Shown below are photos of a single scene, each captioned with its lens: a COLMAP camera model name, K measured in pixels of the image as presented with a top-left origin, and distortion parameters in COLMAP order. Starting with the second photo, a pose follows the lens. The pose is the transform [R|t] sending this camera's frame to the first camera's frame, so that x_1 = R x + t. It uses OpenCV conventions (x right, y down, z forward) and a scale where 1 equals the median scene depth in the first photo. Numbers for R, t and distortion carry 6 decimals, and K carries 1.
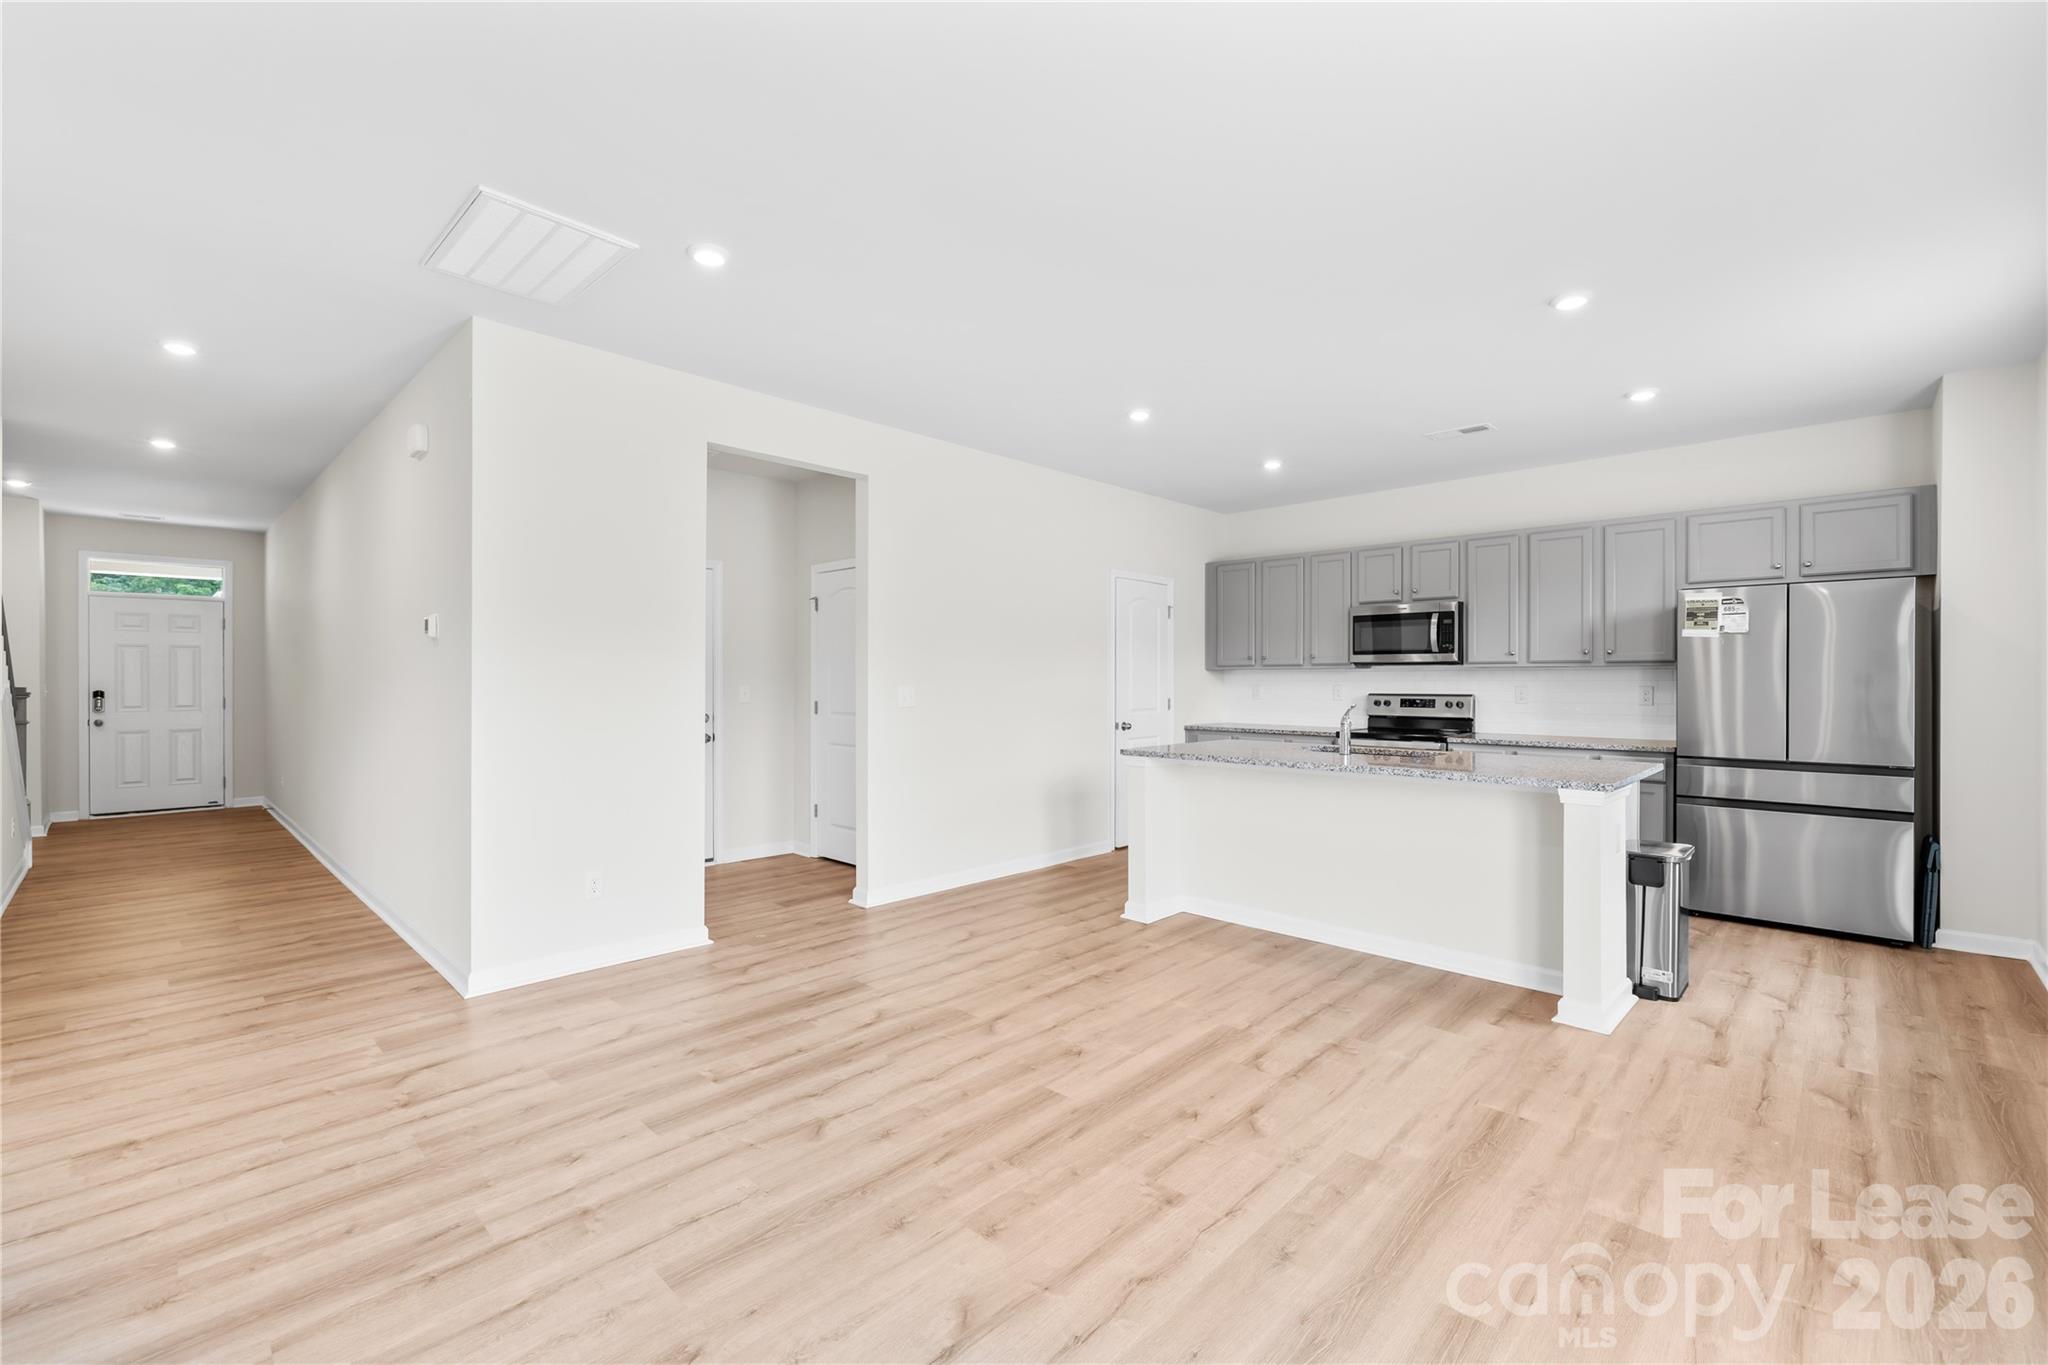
lens RADIAL K [[870.1, 0, 1016.0], [0, 870.1, 671.9], [0, 0, 1]] dist [0.000201, -0.000044]
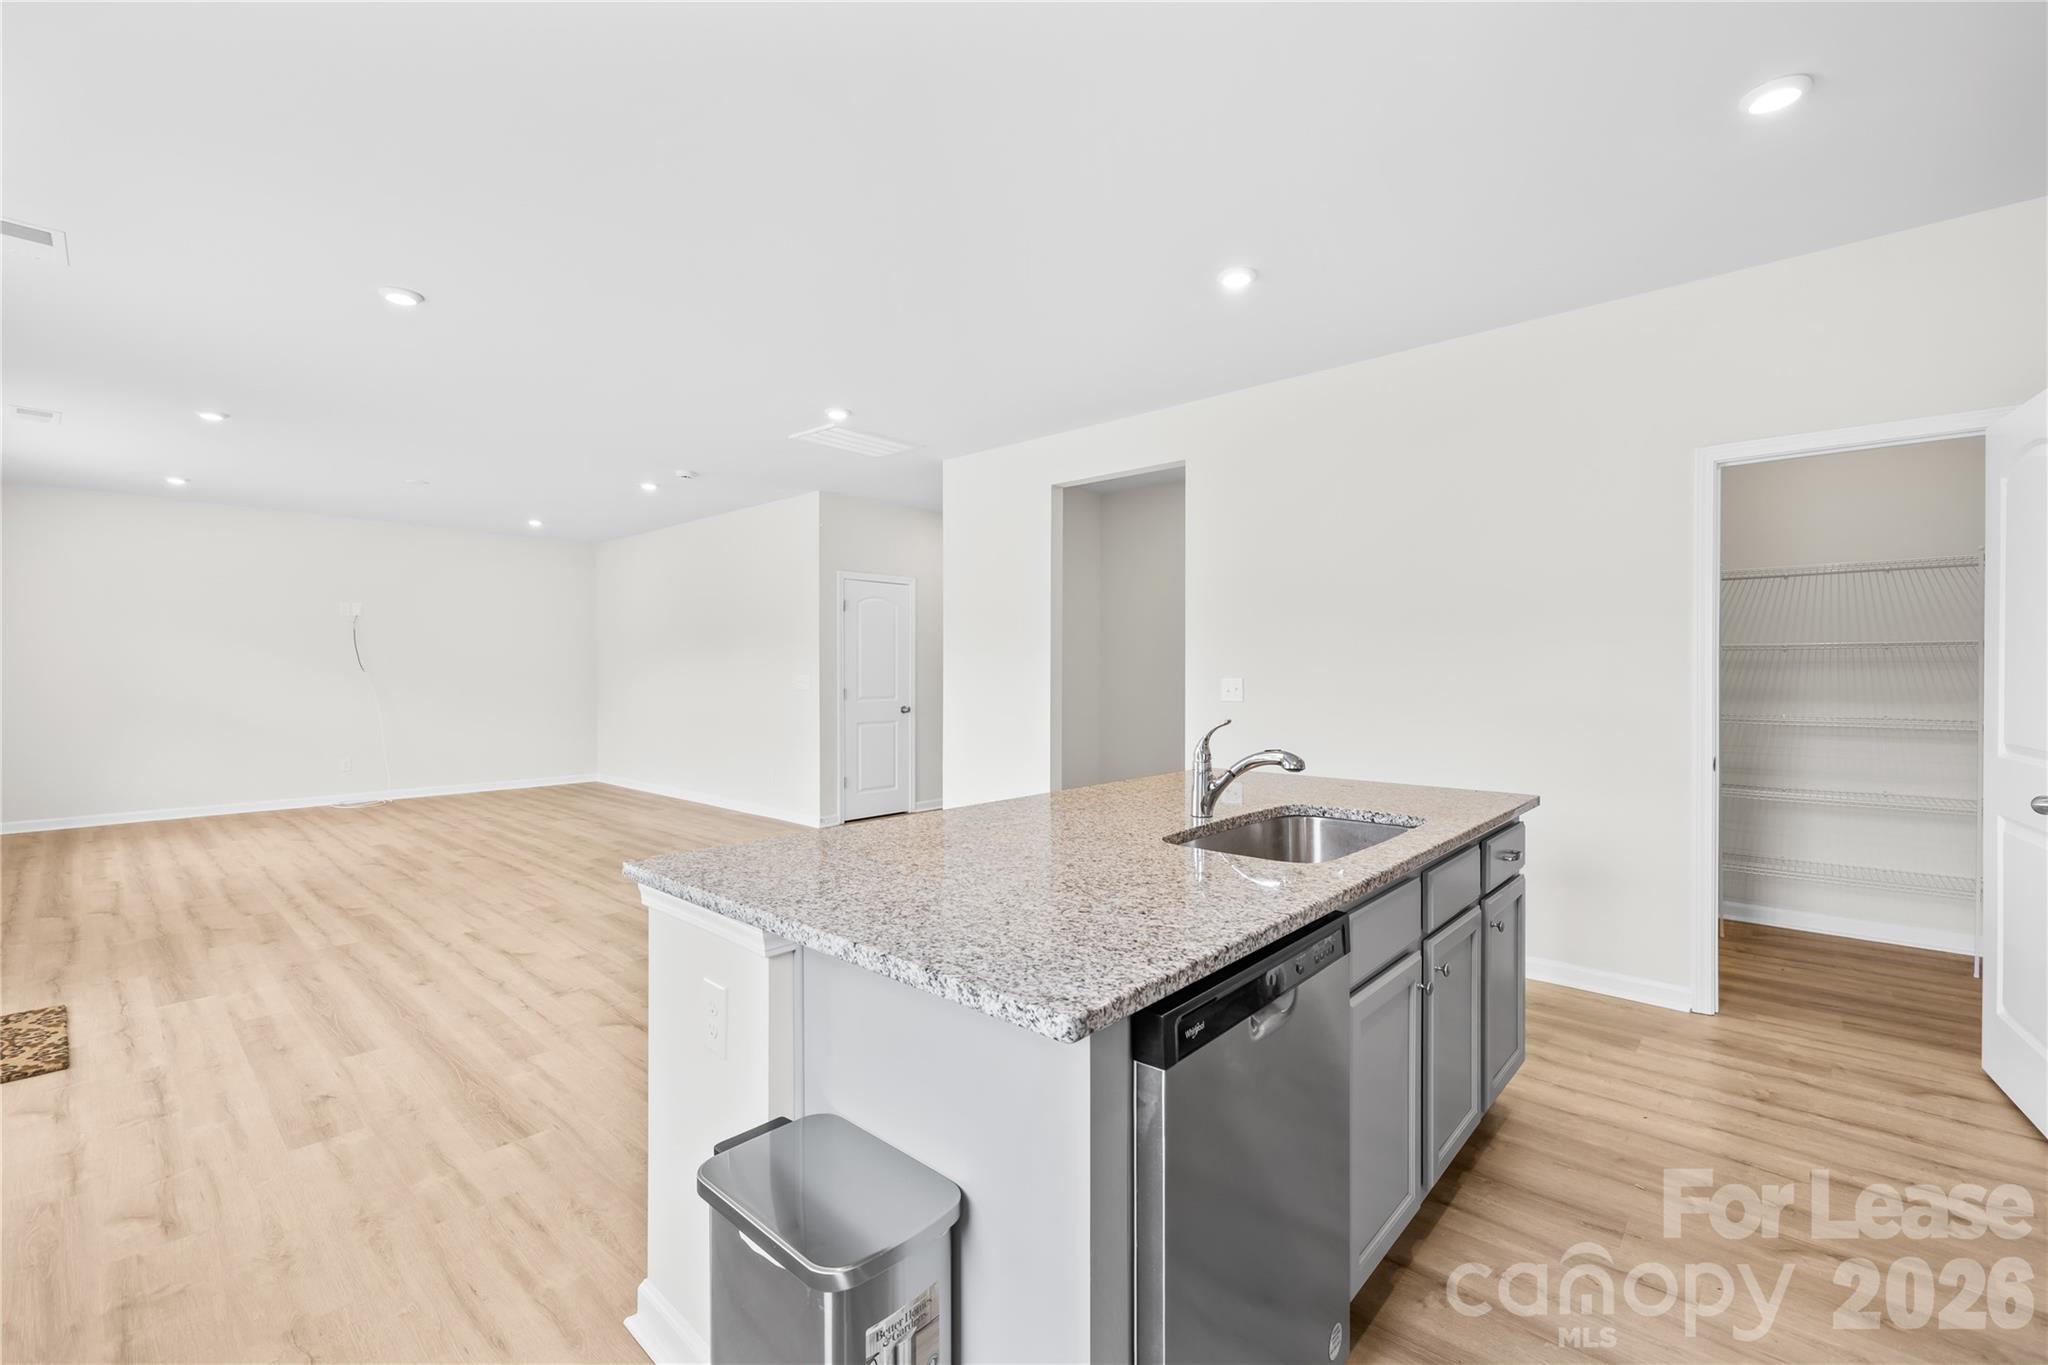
lens RADIAL K [[843.0, 0, 1013.2], [0, 843.0, 681.2], [0, 0, 1]] dist [-0.000214, 0.000277]
pose [[0.040741, 0.013466, -0.999079, 0.767173], [0.010950, 0.999843, 0.013923, 0.004847], [0.999110, -0.011508, 0.040587, 0.773187]]
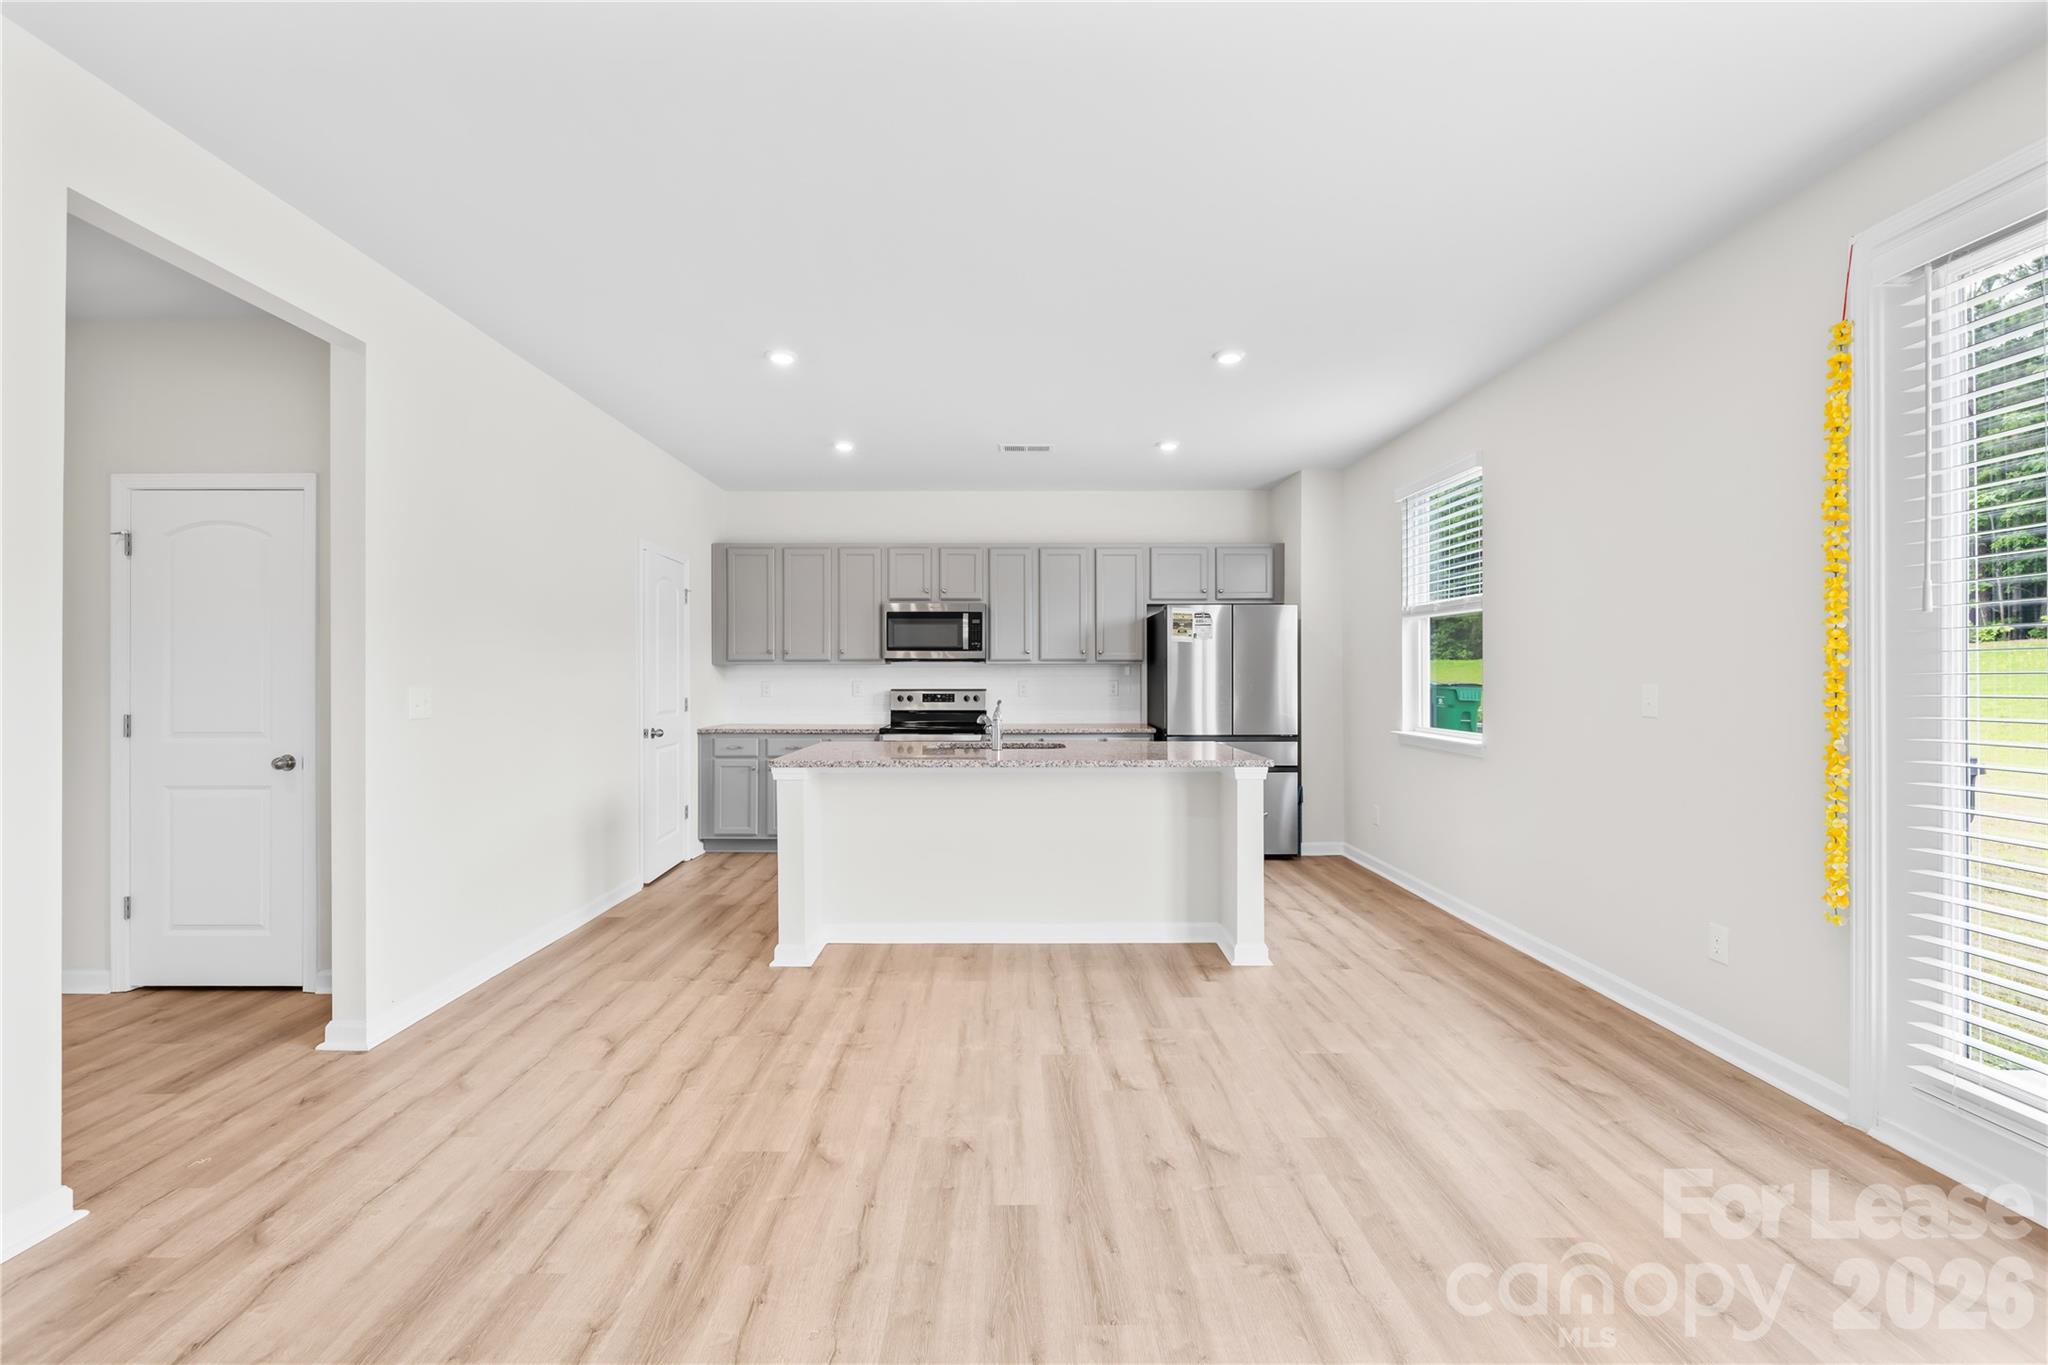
lens RADIAL K [[866.5, 0, 1010.9], [0, 866.5, 672.8], [0, 0, 1]] dist [-0.002315, -0.000138]
pose [[0.711247, 0.000566, 0.702942, -0.275768], [-0.005056, 0.999978, 0.004310, 0.000881], [-0.702924, -0.006619, 0.711234, 0.248306]]
